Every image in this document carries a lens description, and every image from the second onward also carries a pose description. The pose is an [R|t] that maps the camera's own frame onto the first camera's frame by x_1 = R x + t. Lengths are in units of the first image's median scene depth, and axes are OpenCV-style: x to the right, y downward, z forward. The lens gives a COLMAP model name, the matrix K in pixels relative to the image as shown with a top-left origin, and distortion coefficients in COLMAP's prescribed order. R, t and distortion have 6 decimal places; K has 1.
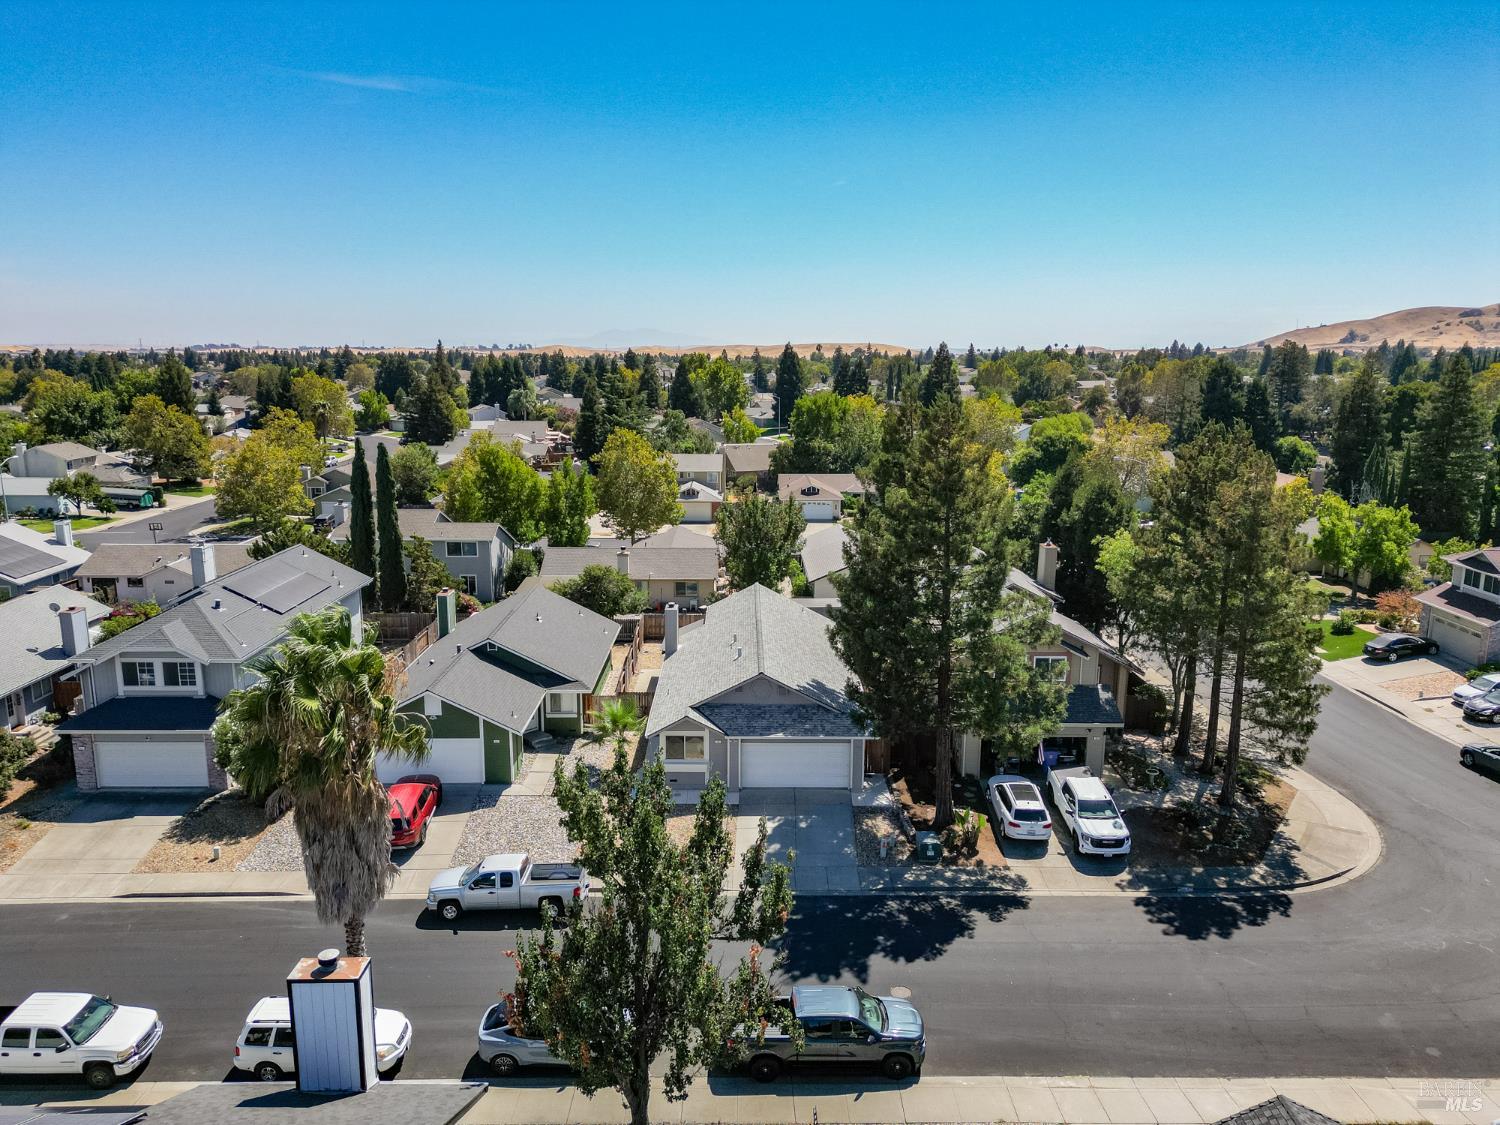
lens RADIAL K [[1049.0, 0, 748.2], [0, 1049.0, 555.6], [0, 0, 1]] dist [0.079392, -0.075558]
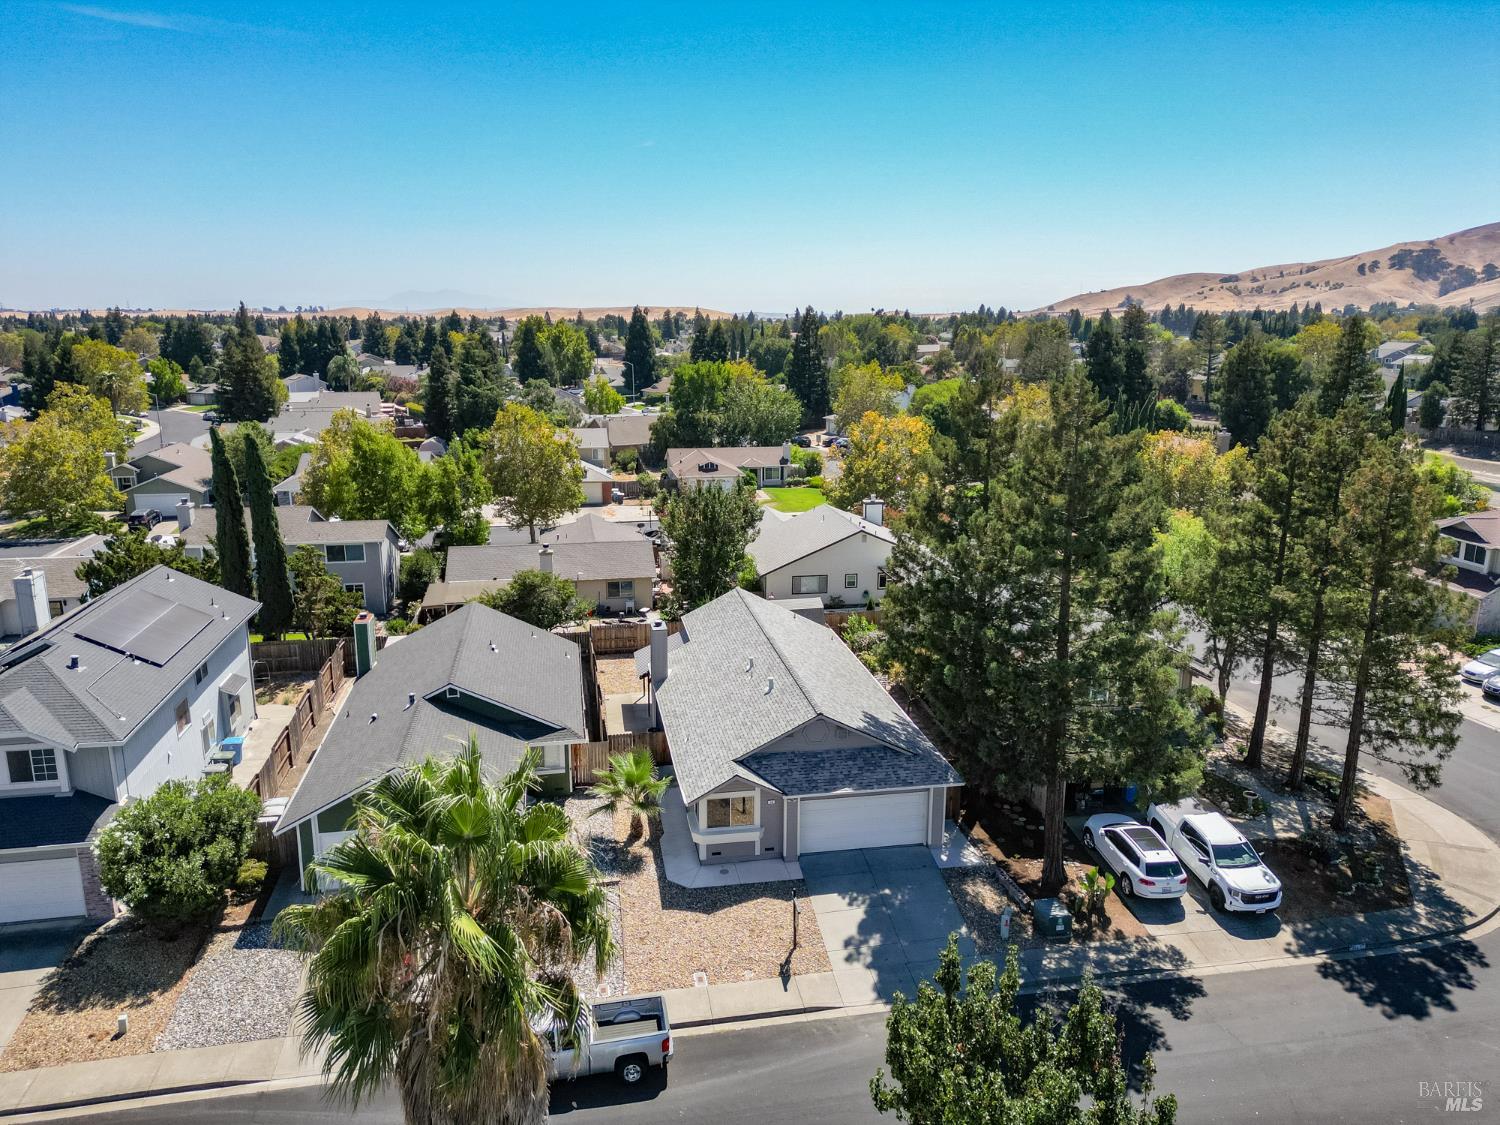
lens RADIAL K [[1049.0, 0, 748.2], [0, 1049.0, 555.6], [0, 0, 1]] dist [0.079392, -0.075558]
pose [[0.984864, -0.040385, 0.168560, -0.155304], [0.034787, 0.998745, 0.036032, -0.037175], [-0.169803, -0.029623, 0.985033, 0.186390]]
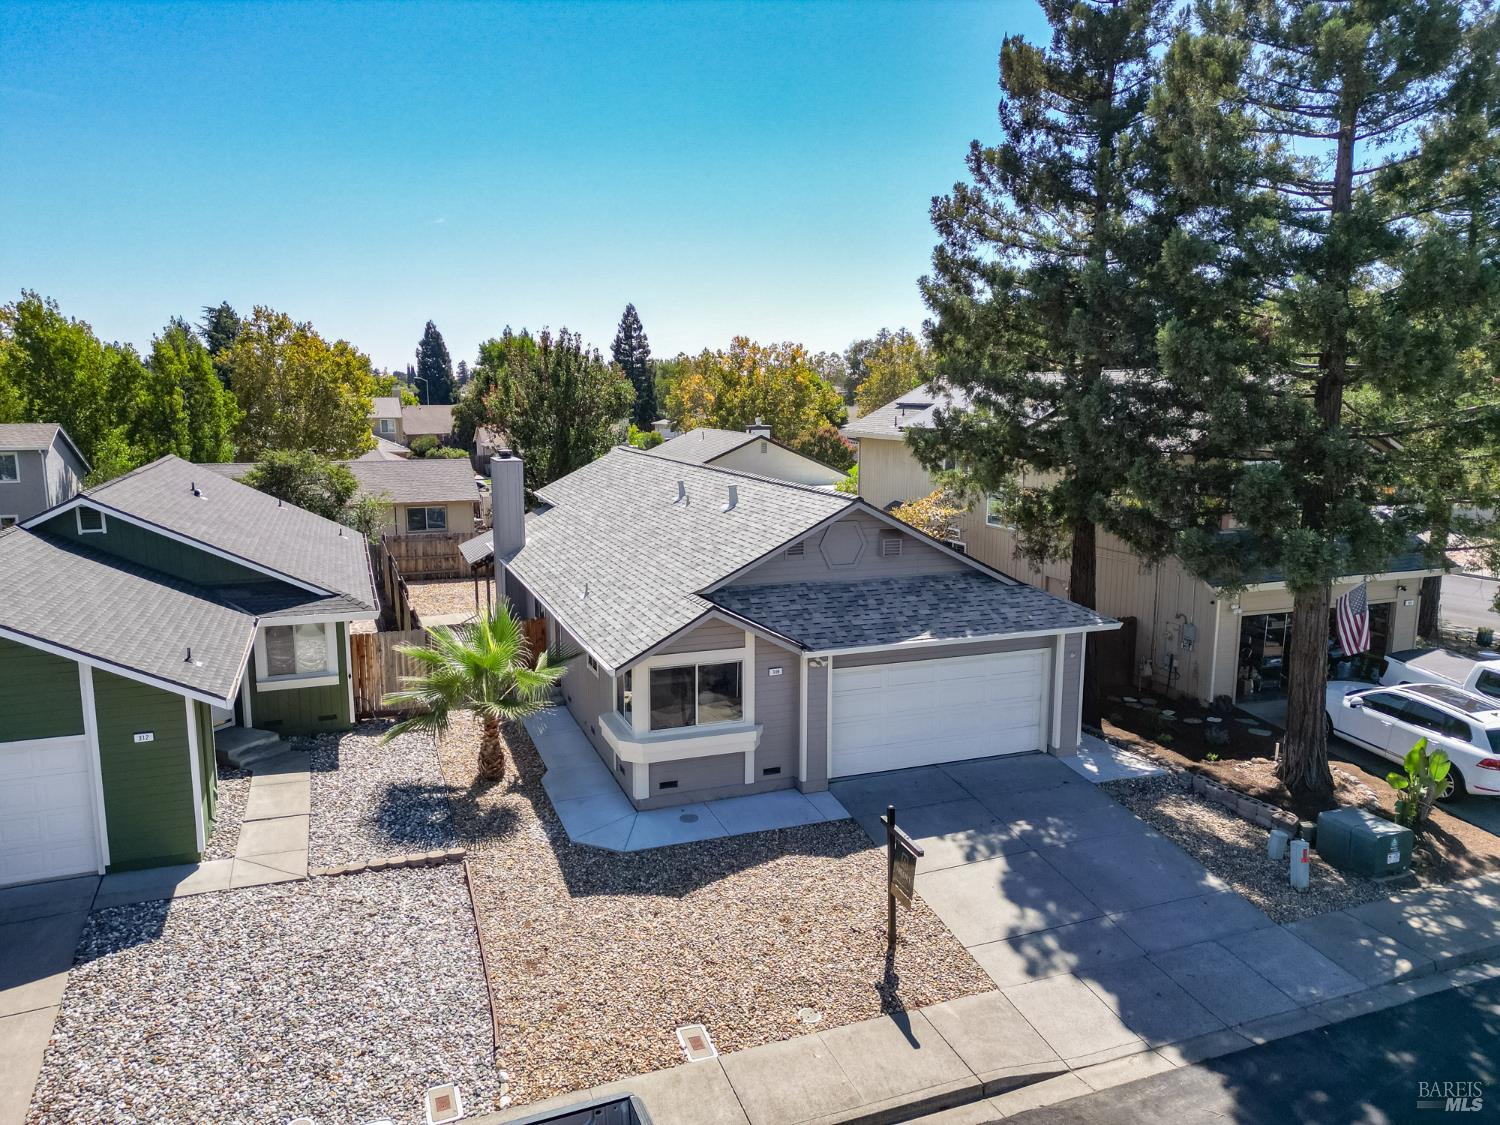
lens RADIAL K [[1049.0, 0, 748.2], [0, 1049.0, 555.6], [0, 0, 1]] dist [0.079392, -0.075558]
pose [[0.934611, -0.056149, 0.351211, -0.157182], [0.069053, 0.997317, -0.024313, 0.125594], [-0.348903, 0.046975, 0.935981, 0.553710]]
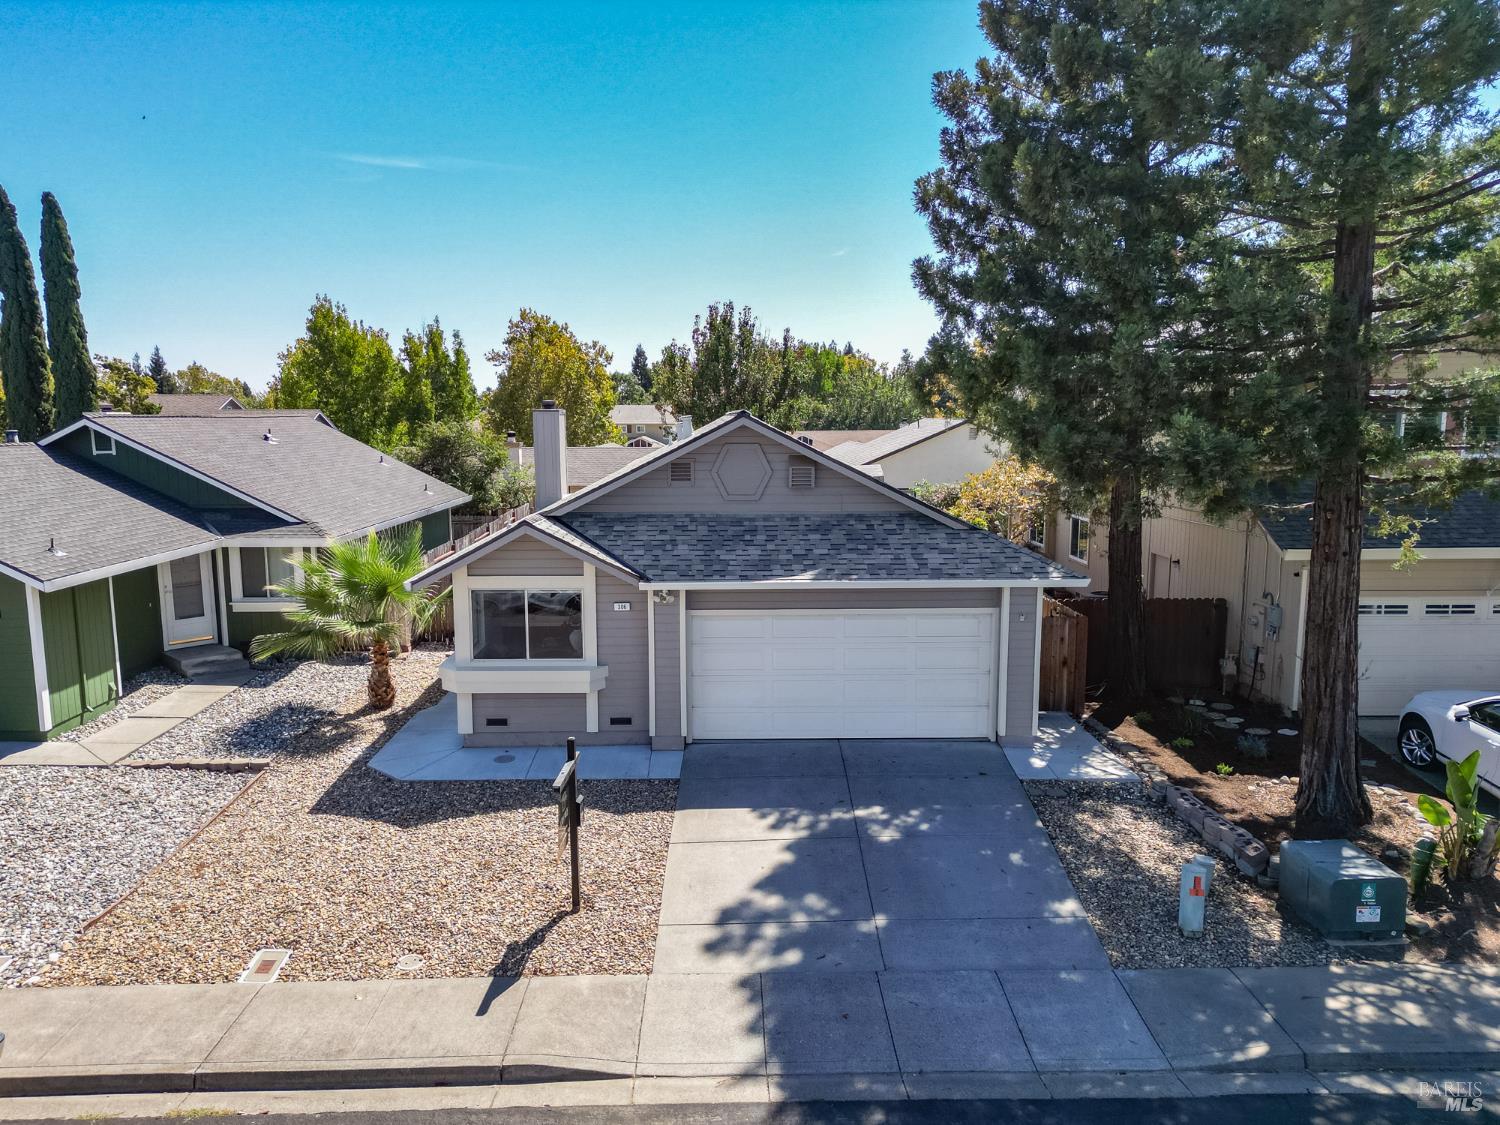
lens RADIAL K [[1077.2, 0, 724.9], [0, 1077.2, 565.9], [0, 0, 1]] dist [0.084273, -0.084880]
pose [[0.999947, -0.009260, 0.004536, 0.003649], [0.009500, 0.998385, -0.056010, 0.163048], [-0.004010, 0.056050, 0.998420, 0.565473]]
